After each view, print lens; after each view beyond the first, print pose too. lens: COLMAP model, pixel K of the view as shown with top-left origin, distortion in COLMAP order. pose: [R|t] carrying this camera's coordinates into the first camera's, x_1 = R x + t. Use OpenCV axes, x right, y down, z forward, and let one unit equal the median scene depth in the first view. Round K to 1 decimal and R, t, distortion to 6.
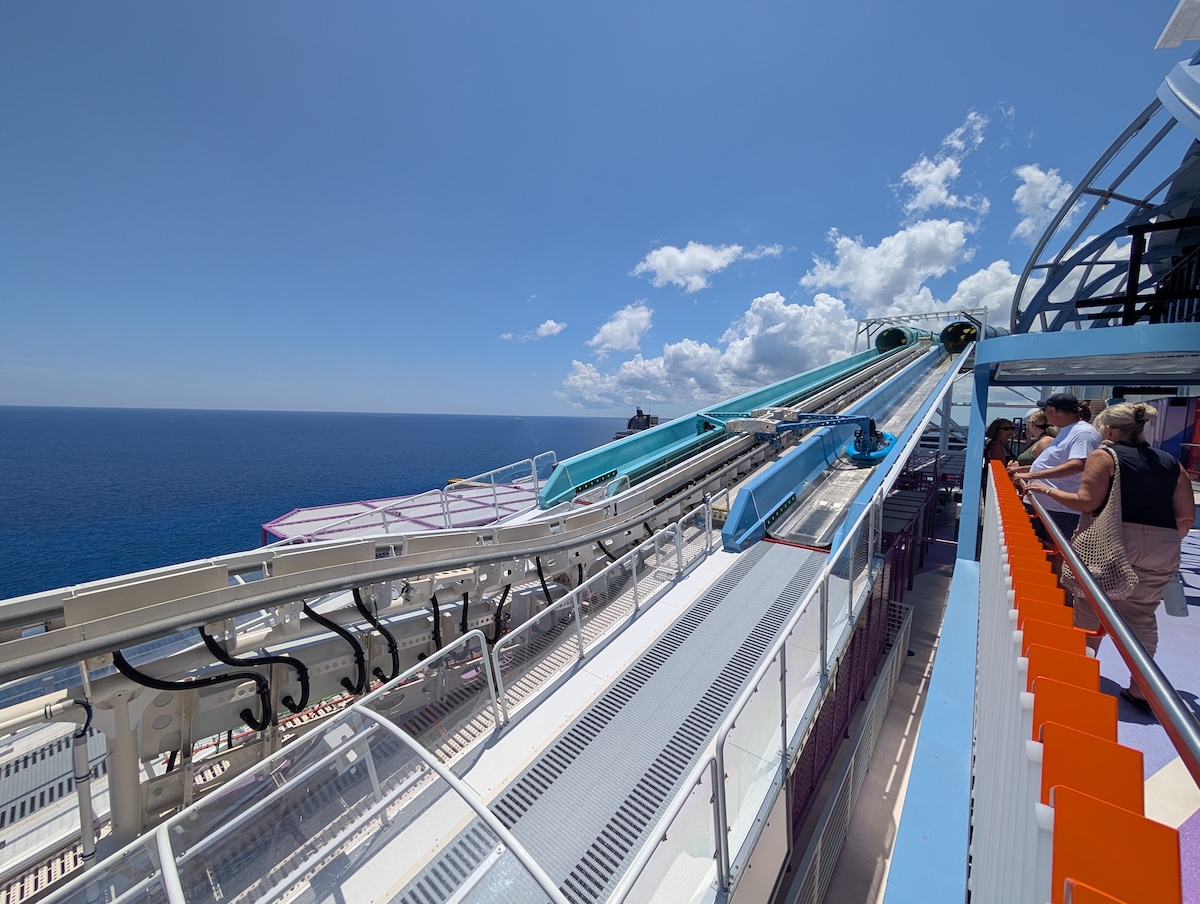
lens RADIAL K [[449.6, 0, 600.0], [0, 449.6, 452.0], [0, 0, 1]] dist [0.001275, 0.000013]
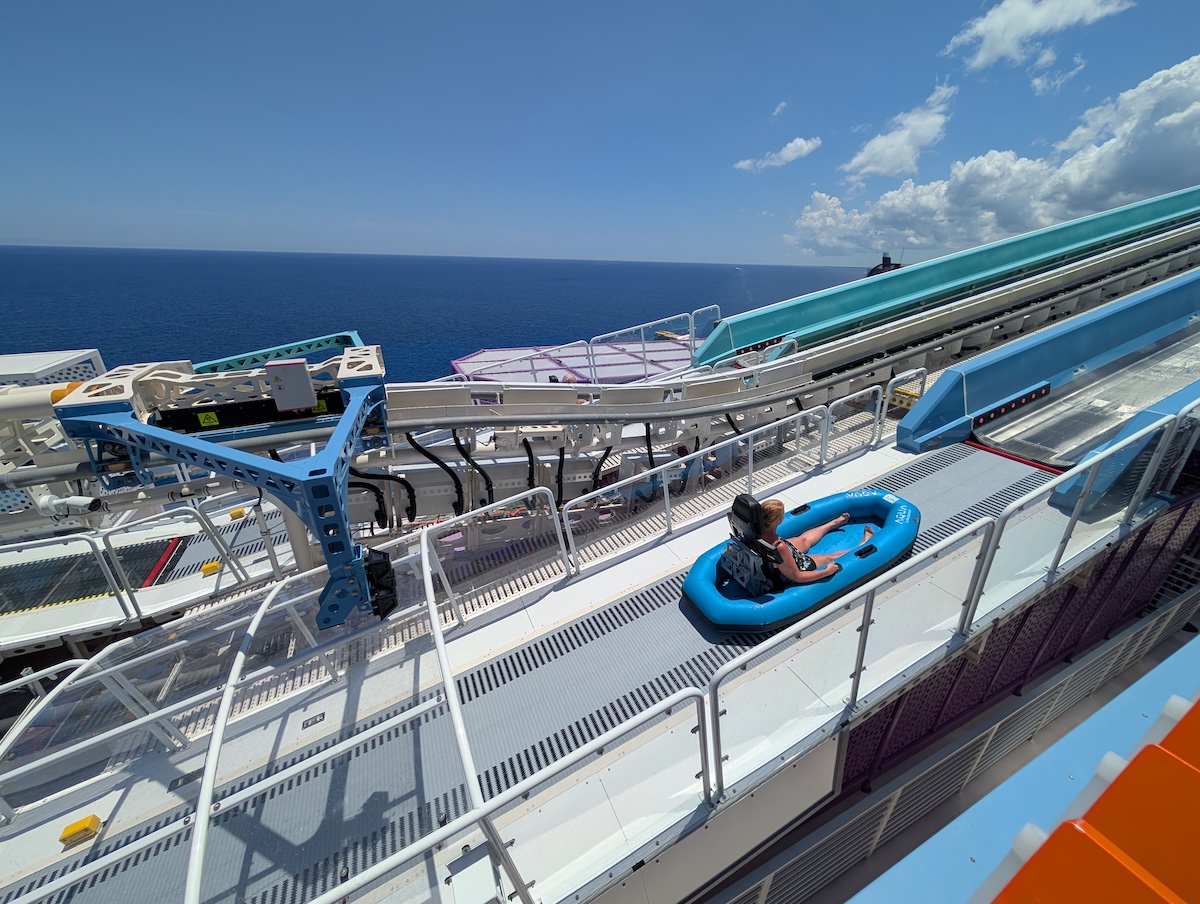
lens RADIAL K [[449.6, 0, 600.0], [0, 449.6, 452.0], [0, 0, 1]] dist [0.001275, 0.000013]
pose [[0.907632, 0.167640, -0.384839, 0.115485], [-0.040003, 0.947163, 0.318248, -0.001384], [0.417857, -0.273458, 0.866381, 0.113183]]
